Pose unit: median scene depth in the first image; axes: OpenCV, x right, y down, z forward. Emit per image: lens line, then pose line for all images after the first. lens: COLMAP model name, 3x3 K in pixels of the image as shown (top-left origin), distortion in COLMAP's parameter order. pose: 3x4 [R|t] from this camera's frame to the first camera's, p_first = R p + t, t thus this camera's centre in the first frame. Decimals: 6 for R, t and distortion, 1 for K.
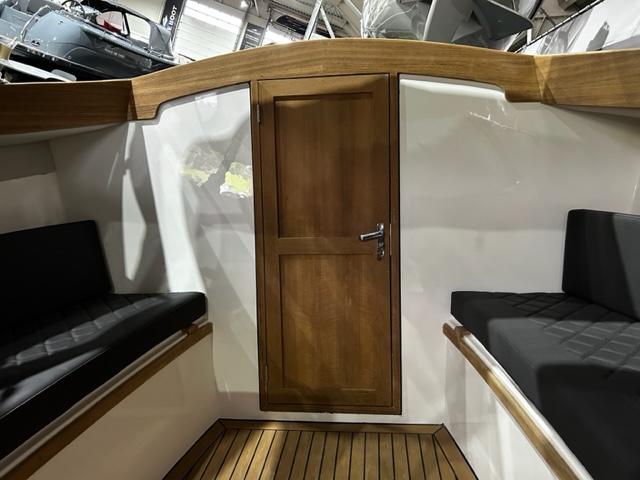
lens RADIAL K [[482.4, 0, 320.0], [0, 482.4, 240.0], [0, 0, 1]] dist [0.048120, -0.047609]
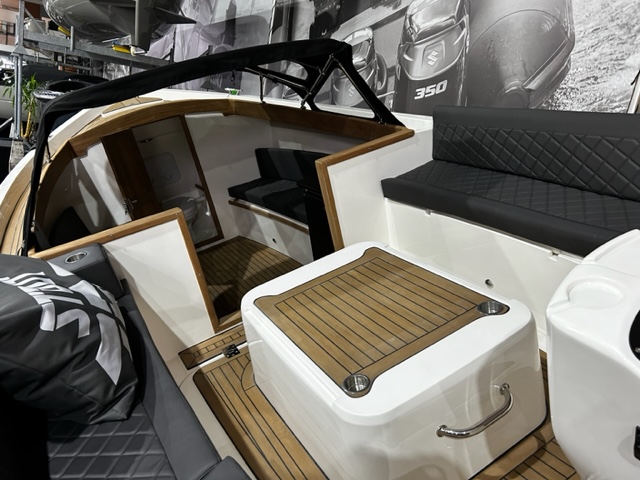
lens RADIAL K [[482.4, 0, 320.0], [0, 482.4, 240.0], [0, 0, 1]] dist [0.048120, -0.047609]
pose [[0.776749, -0.352840, 0.521694, -0.866396], [0.268804, 0.934828, 0.232036, -0.118035], [-0.569566, -0.040001, 0.820971, -1.584347]]
